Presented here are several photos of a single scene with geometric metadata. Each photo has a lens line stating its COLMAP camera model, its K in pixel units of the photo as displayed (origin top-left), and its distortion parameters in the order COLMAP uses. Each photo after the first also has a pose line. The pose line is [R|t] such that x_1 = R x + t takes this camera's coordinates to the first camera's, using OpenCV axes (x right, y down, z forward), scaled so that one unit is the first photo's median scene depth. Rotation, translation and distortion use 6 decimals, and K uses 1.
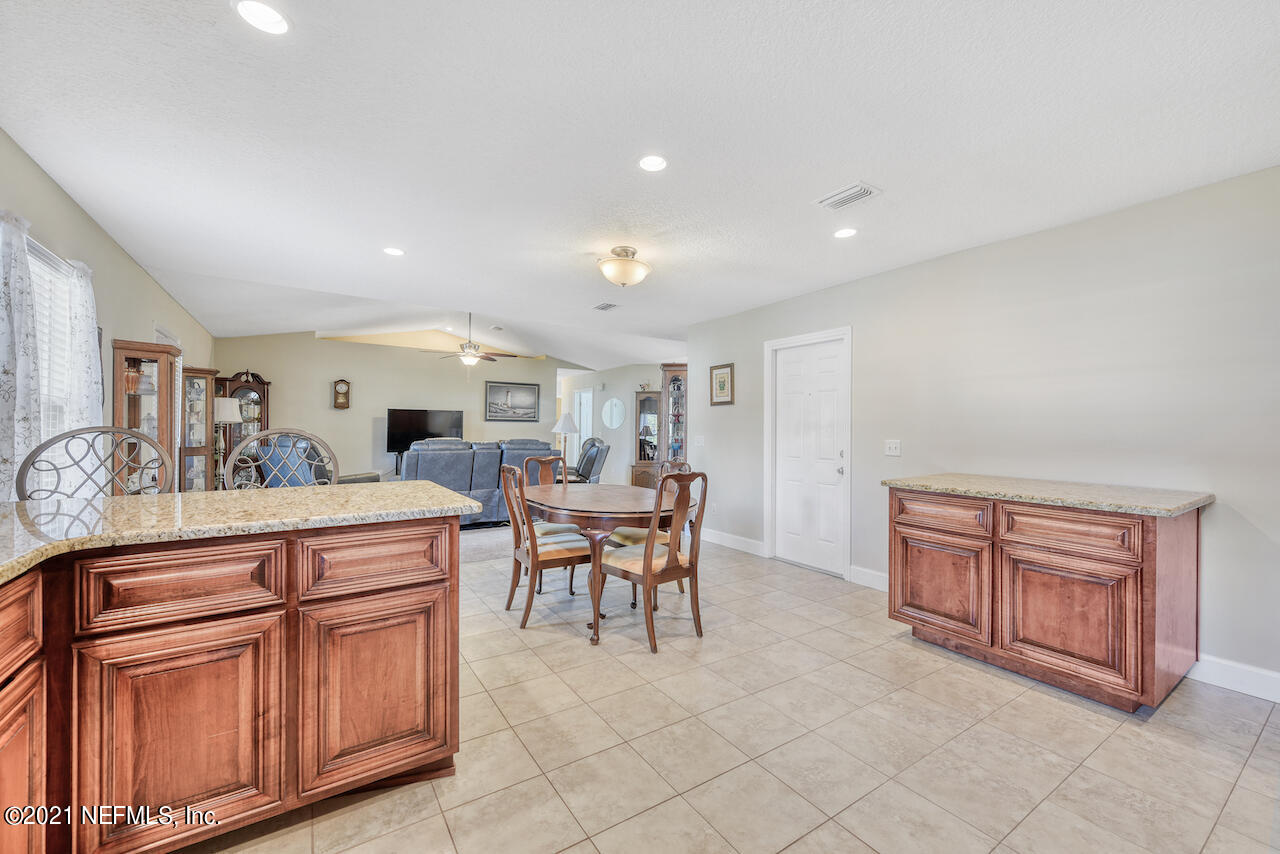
lens RADIAL K [[520.4, 0, 636.8], [0, 520.4, 433.3], [0, 0, 1]] dist [0.023533, -0.000949]
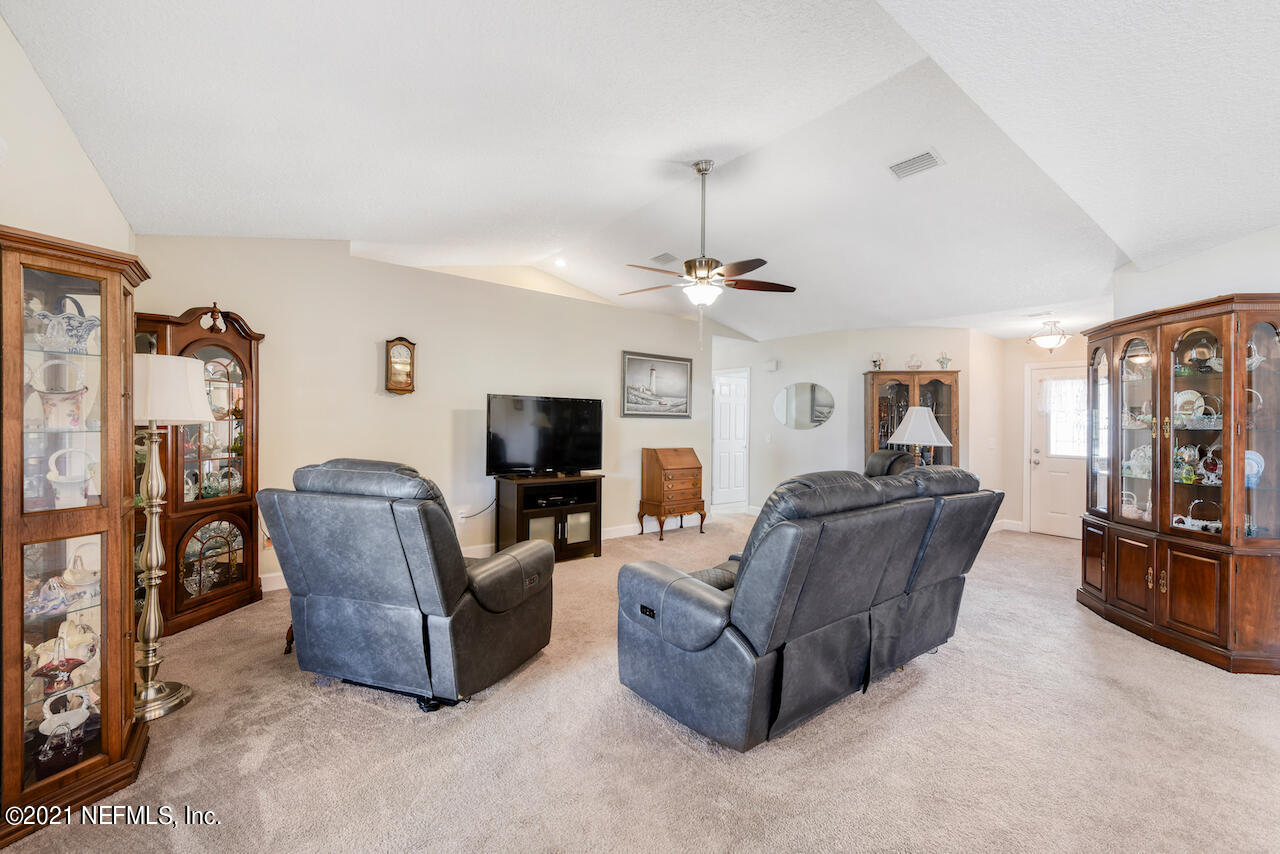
lens RADIAL K [[520.4, 0, 636.8], [0, 520.4, 429.9], [0, 0, 1]] dist [0.023533, -0.000949]
pose [[0.996958, 0.001964, 0.077916, -0.410642], [-0.002392, 0.999983, 0.005400, -0.016079], [-0.077904, -0.005570, 0.996945, 0.517264]]
